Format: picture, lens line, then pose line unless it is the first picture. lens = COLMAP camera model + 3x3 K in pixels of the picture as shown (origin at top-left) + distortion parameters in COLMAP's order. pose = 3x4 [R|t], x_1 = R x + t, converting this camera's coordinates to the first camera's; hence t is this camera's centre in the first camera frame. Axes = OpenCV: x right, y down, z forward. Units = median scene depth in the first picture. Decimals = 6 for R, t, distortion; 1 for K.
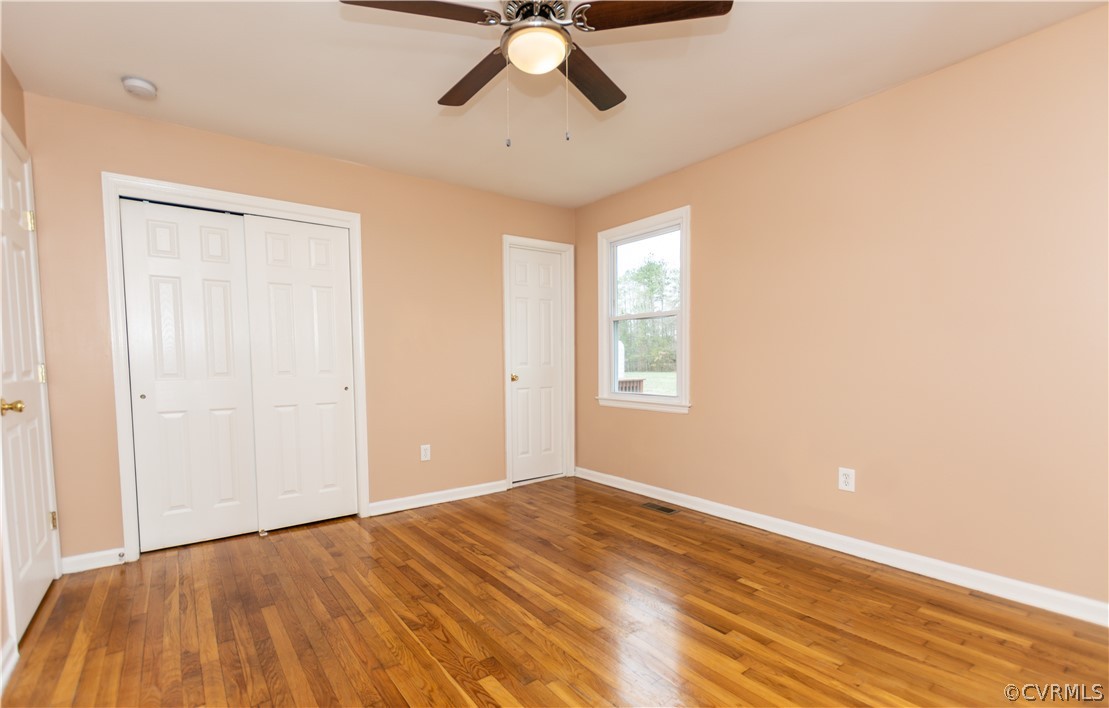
lens RADIAL K [[498.4, 0, 510.0], [0, 498.4, 388.7], [0, 0, 1]] dist [-0.000020, 0.000071]
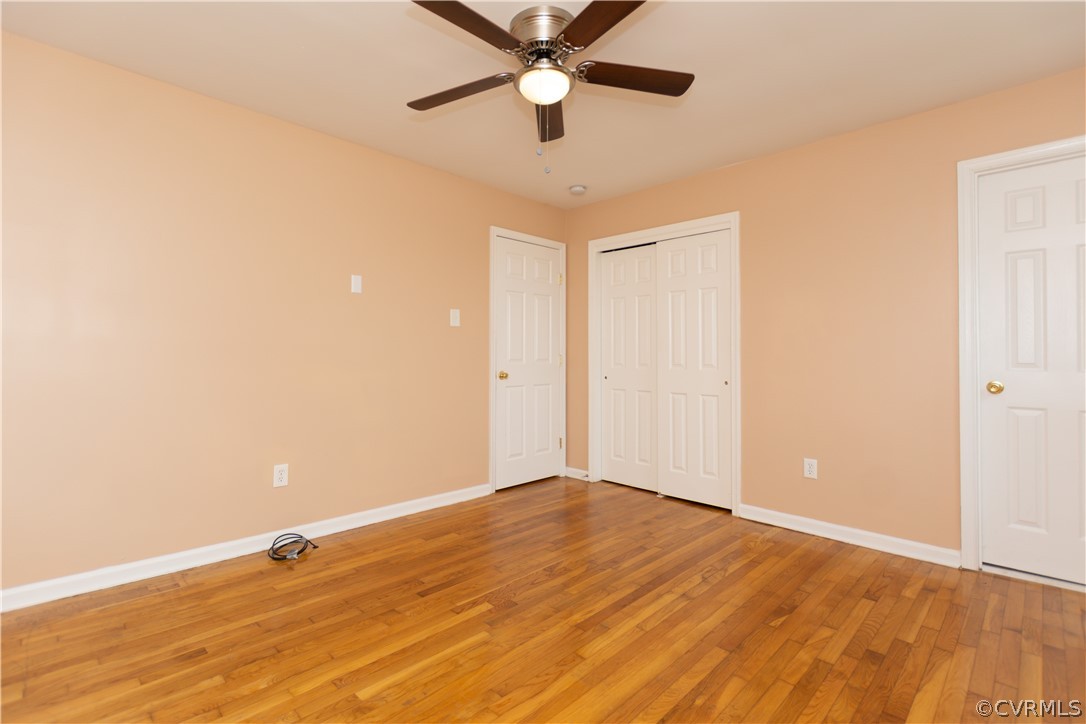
lens RADIAL K [[492.3, 0, 513.5], [0, 492.3, 351.1], [0, 0, 1]] dist [0.002753, -0.000851]
pose [[0.152872, 0.005998, -0.988228, 0.727607], [-0.056082, 0.998423, -0.002616, -0.047459], [0.986653, 0.055822, 0.152968, 0.487405]]
